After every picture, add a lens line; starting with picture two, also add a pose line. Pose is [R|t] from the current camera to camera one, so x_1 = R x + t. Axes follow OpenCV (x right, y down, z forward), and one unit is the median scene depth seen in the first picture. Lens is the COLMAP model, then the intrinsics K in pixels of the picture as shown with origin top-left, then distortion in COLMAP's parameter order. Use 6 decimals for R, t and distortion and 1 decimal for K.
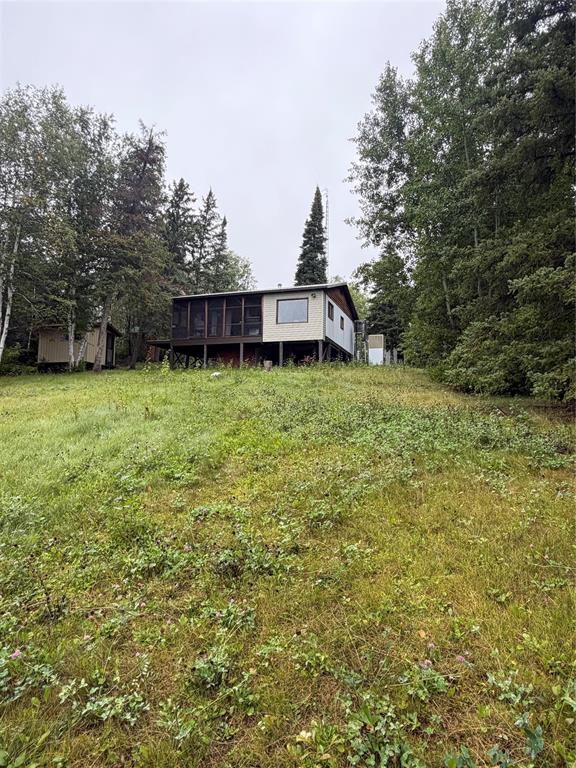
lens RADIAL K [[459.8, 0, 287.4], [0, 459.8, 387.1], [0, 0, 1]] dist [0.003491, -0.003053]
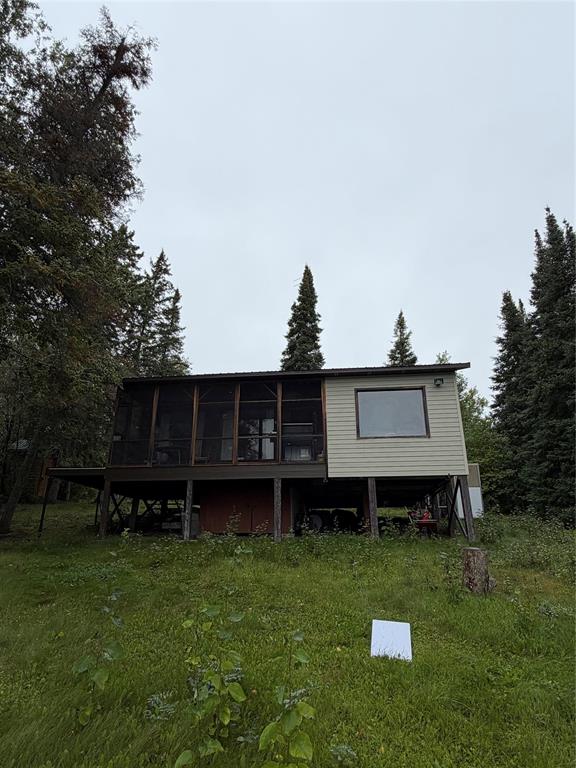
lens RADIAL K [[459.8, 0, 289.6], [0, 459.8, 381.2], [0, 0, 1]] dist [0.003491, -0.003053]
pose [[0.973531, 0.061408, 0.220151, -0.121109], [0.001430, 0.961574, -0.274543, -0.040202], [-0.228551, 0.267591, 0.936034, 0.345433]]
